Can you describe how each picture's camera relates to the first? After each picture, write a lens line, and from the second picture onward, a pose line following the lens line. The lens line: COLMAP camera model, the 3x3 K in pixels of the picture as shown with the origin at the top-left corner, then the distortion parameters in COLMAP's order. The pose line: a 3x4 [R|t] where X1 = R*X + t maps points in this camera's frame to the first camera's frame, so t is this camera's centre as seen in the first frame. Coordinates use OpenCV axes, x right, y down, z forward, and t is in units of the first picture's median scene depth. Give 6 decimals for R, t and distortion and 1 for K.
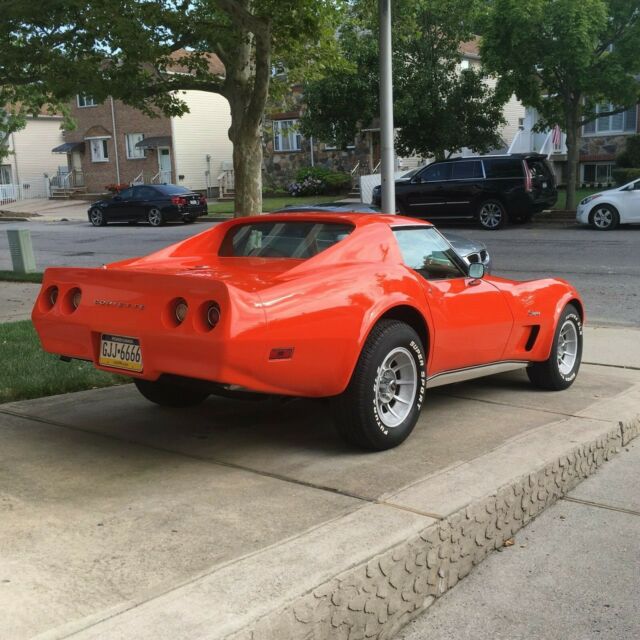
lens RADIAL K [[756.4, 0, 317.4], [0, 756.4, 315.9], [0, 0, 1]] dist [0.002382, 0.000000]
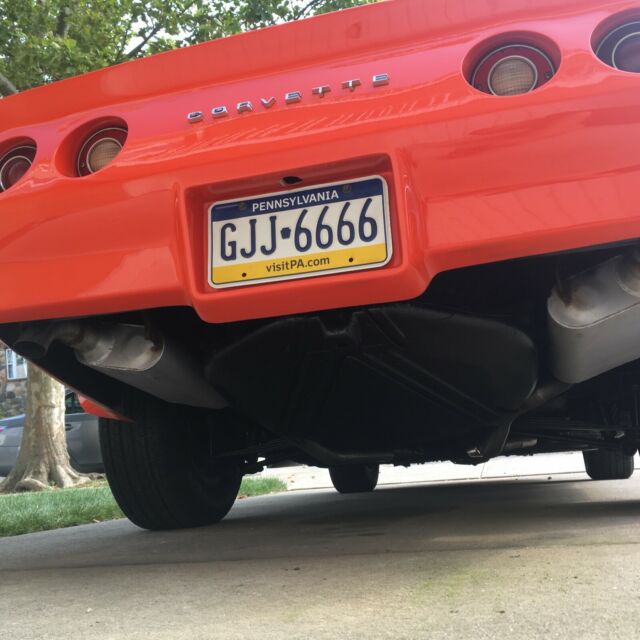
lens RADIAL K [[688.1, 0, 320.2], [0, 688.1, 321.7], [0, 0, 1]] dist [0.015366, 0.000000]
pose [[0.922407, -0.026383, 0.385317, -0.056535], [0.141953, 0.950992, -0.274707, 0.026520], [-0.359186, 0.308089, 0.880947, 0.111615]]
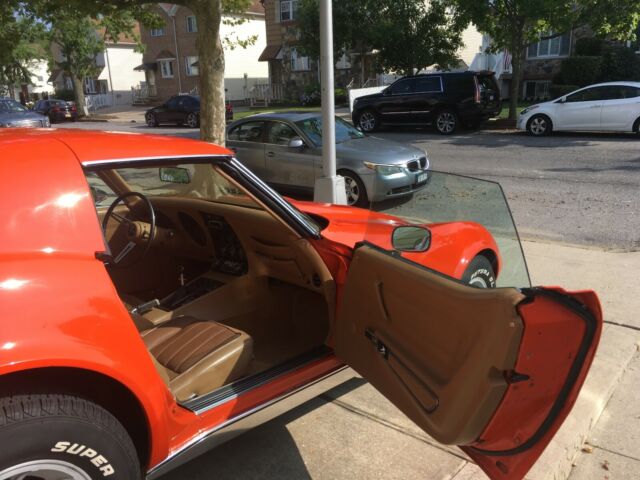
lens RADIAL K [[524.9, 0, 320.9], [0, 524.9, 246.0], [0, 0, 1]] dist [0.014316, -0.034860]
pose [[0.999565, 0.016411, -0.024511, 0.047691], [-0.013773, 0.994467, 0.104144, -0.019040], [0.026085, -0.103761, 0.994260, 0.121225]]
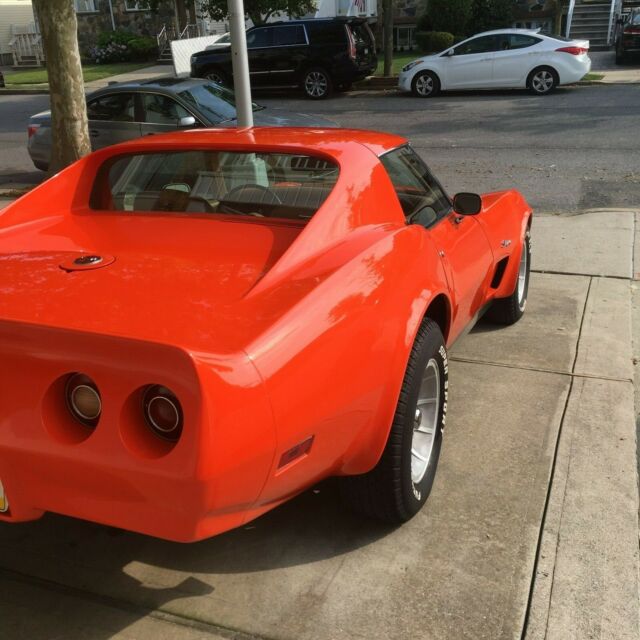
lens RADIAL K [[688.1, 0, 316.4], [0, 688.1, 318.2], [0, 0, 1]] dist [0.015366, 0.000000]
pose [[0.964531, -0.105890, 0.241801, -0.019795], [0.055070, 0.976579, 0.207991, -0.019991], [-0.258162, -0.187298, 0.947772, 0.080840]]
